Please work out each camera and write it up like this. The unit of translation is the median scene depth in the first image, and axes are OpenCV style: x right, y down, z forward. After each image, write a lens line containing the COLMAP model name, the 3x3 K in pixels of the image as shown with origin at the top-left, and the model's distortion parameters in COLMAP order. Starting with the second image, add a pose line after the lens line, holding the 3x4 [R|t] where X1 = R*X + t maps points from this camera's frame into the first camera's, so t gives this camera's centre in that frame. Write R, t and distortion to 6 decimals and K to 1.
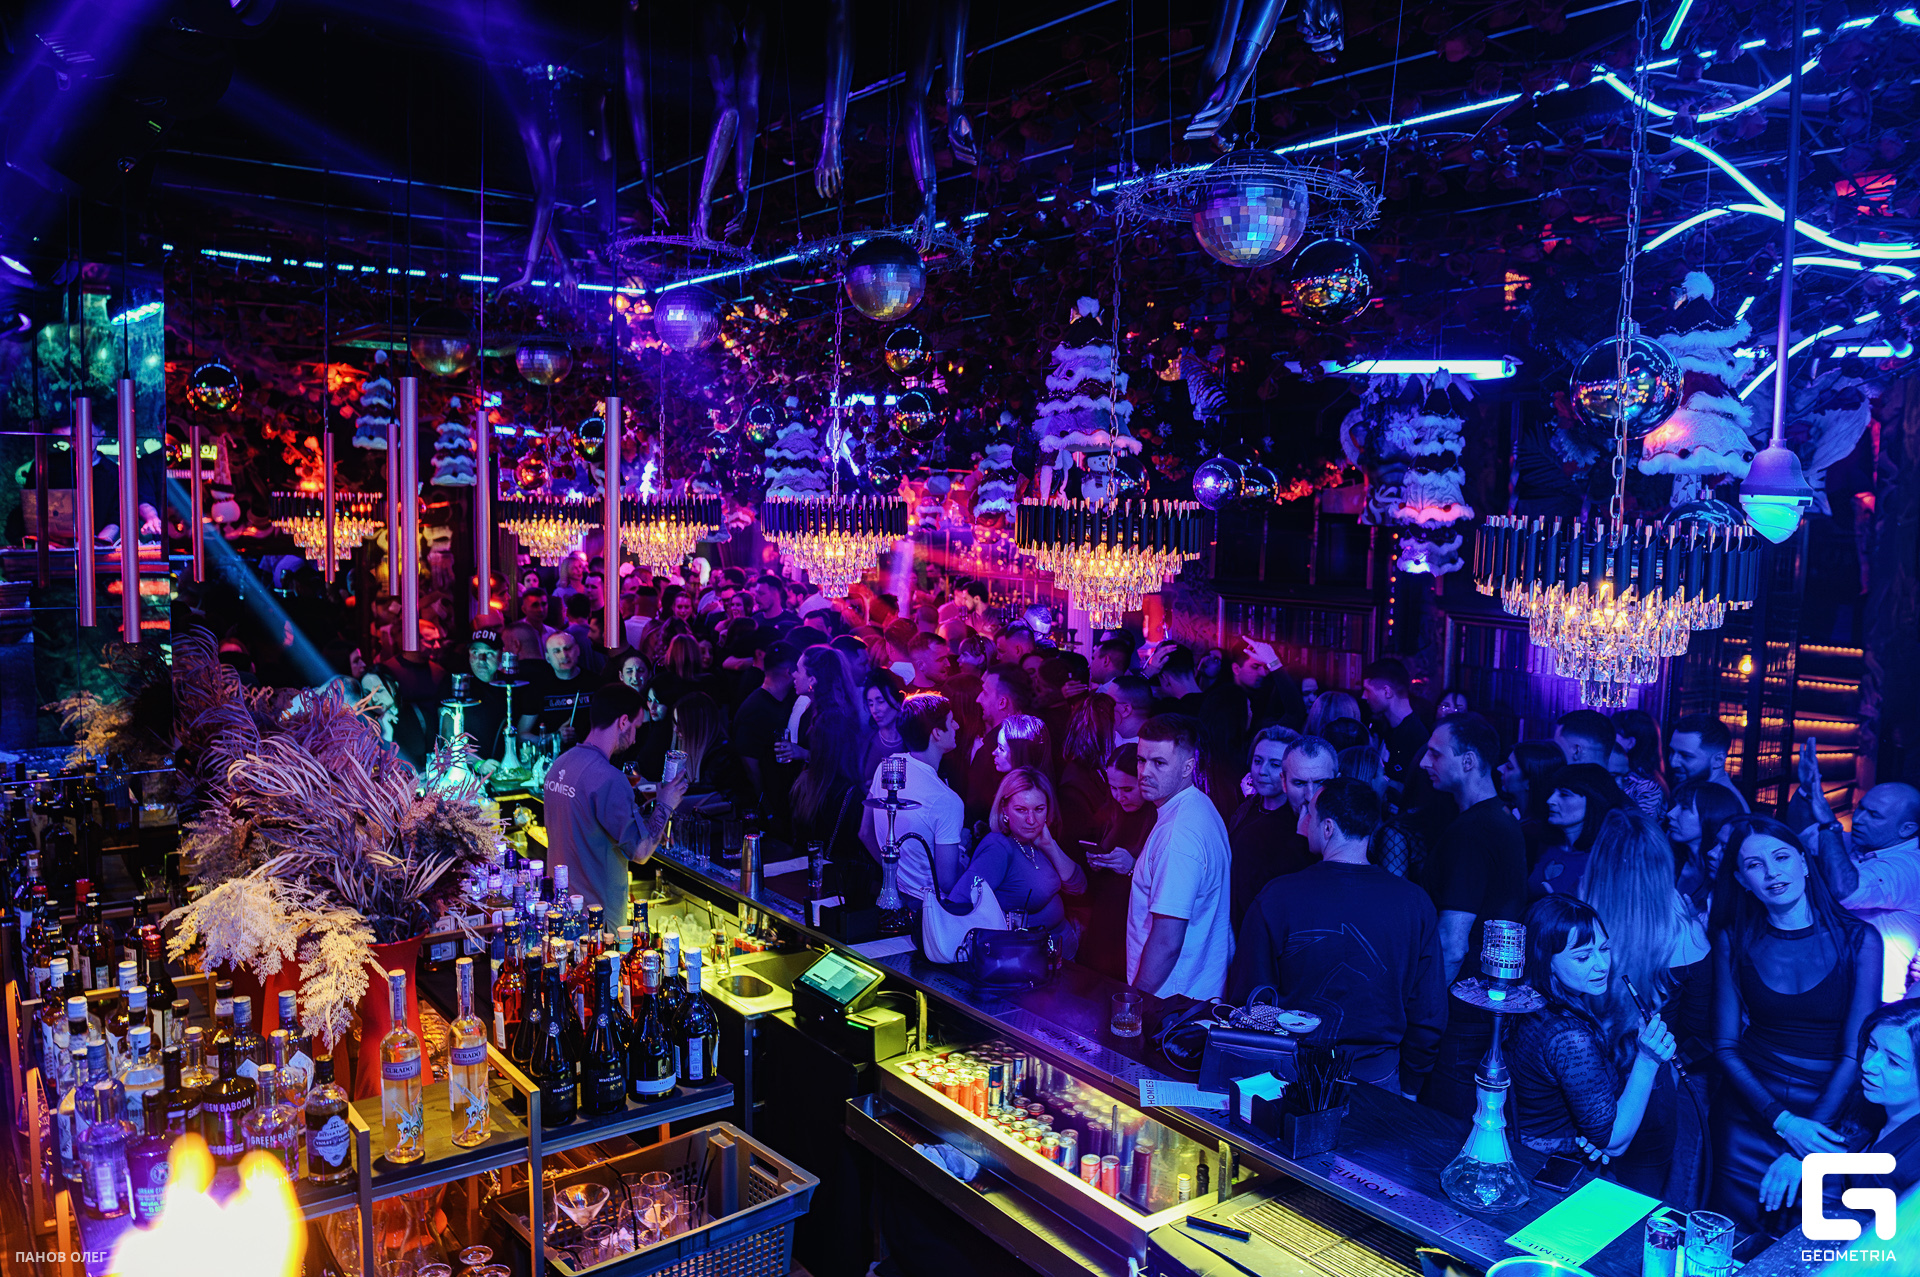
lens RADIAL K [[1346.5, 0, 972.9], [0, 1346.5, 623.7], [0, 0, 1]] dist [-0.038063, -0.003993]
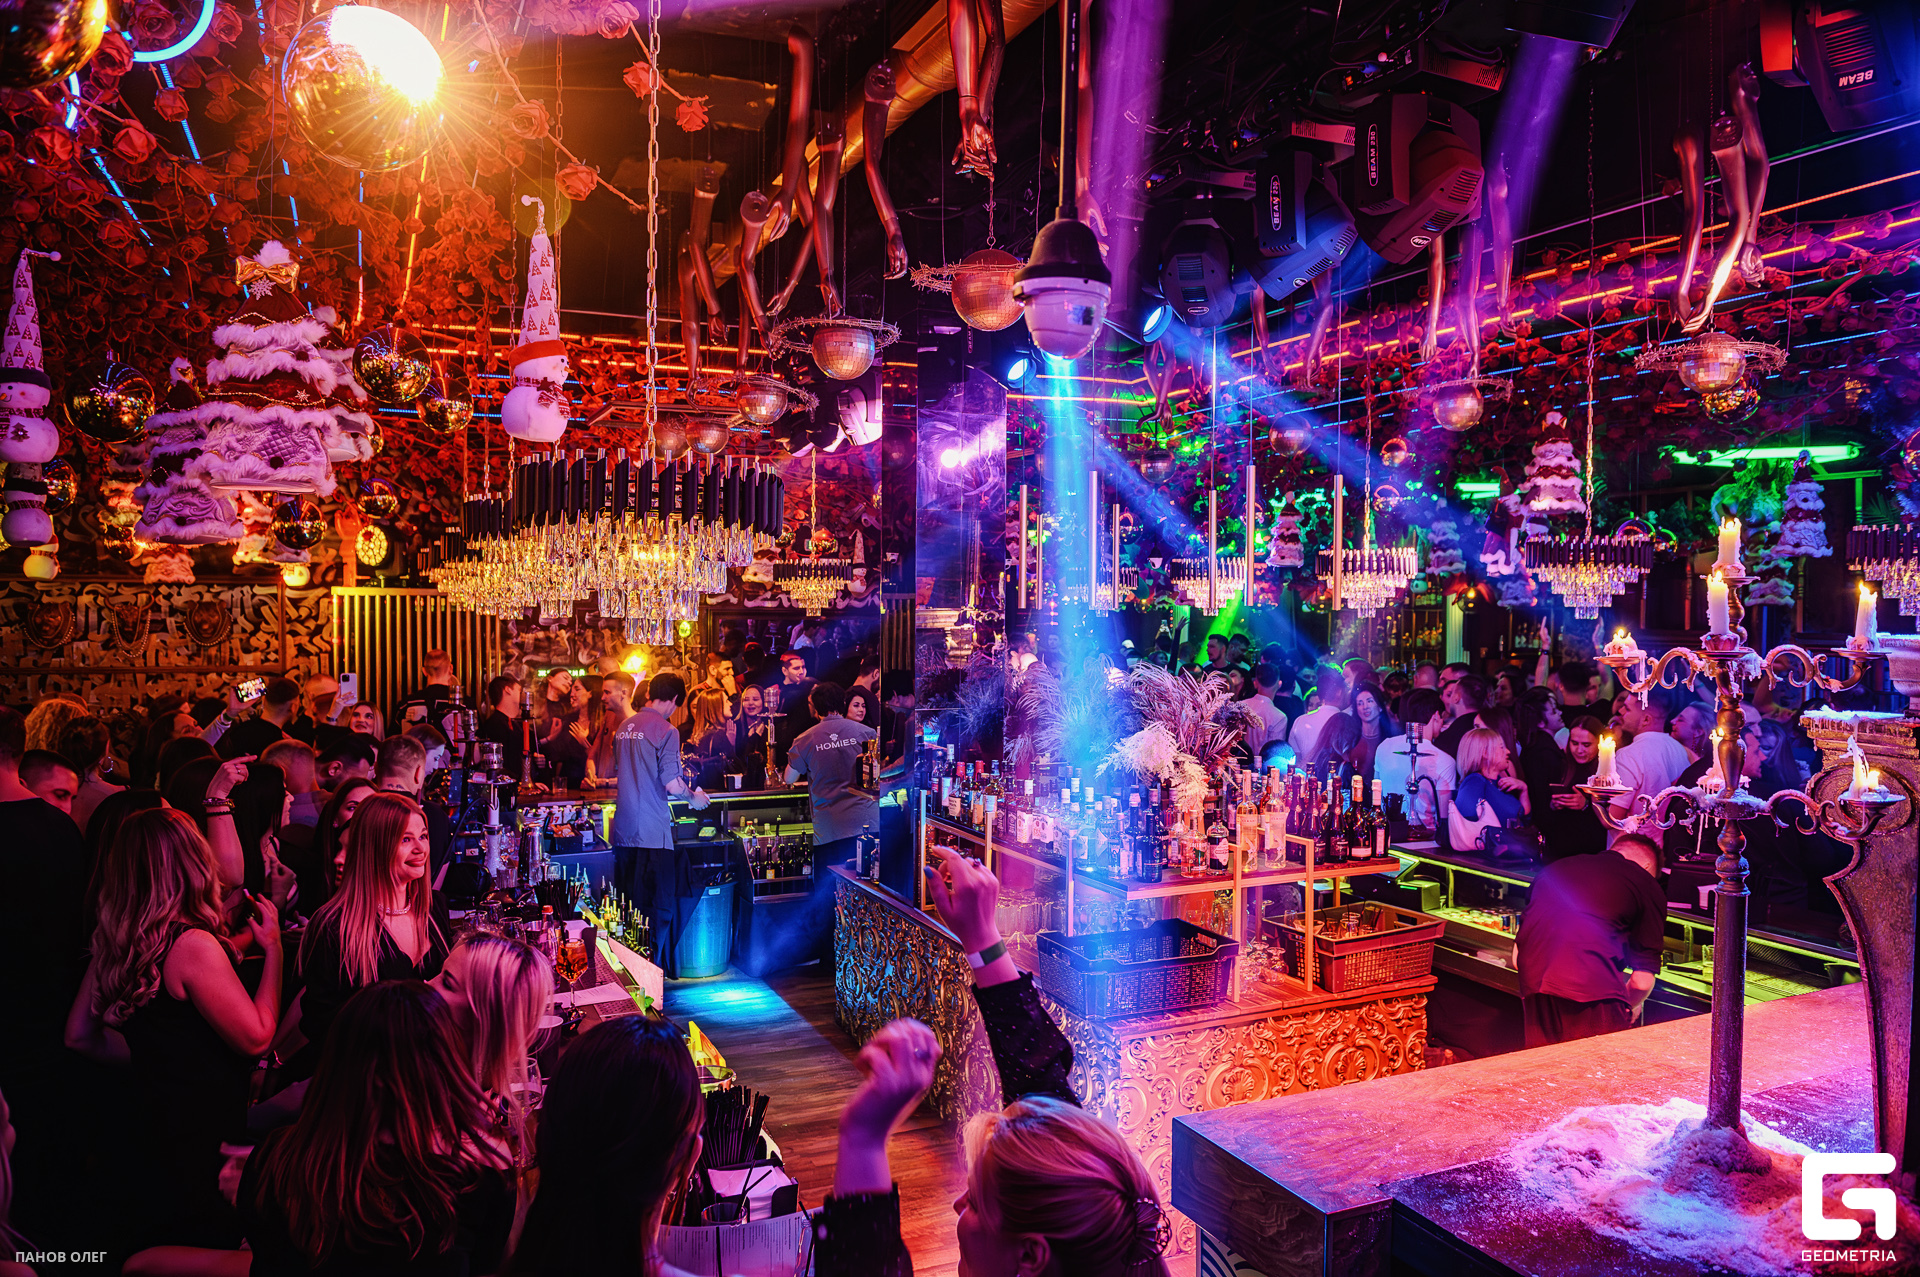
lens RADIAL K [[1276.8, 0, 1002.4], [0, 1276.8, 630.3], [0, 0, 1]] dist [-0.043704, 0.005301]
pose [[0.976674, -0.007760, -0.214587, -0.217994], [-0.007927, 0.997362, -0.072150, 0.111386], [0.214581, 0.072168, 0.974036, -0.510582]]
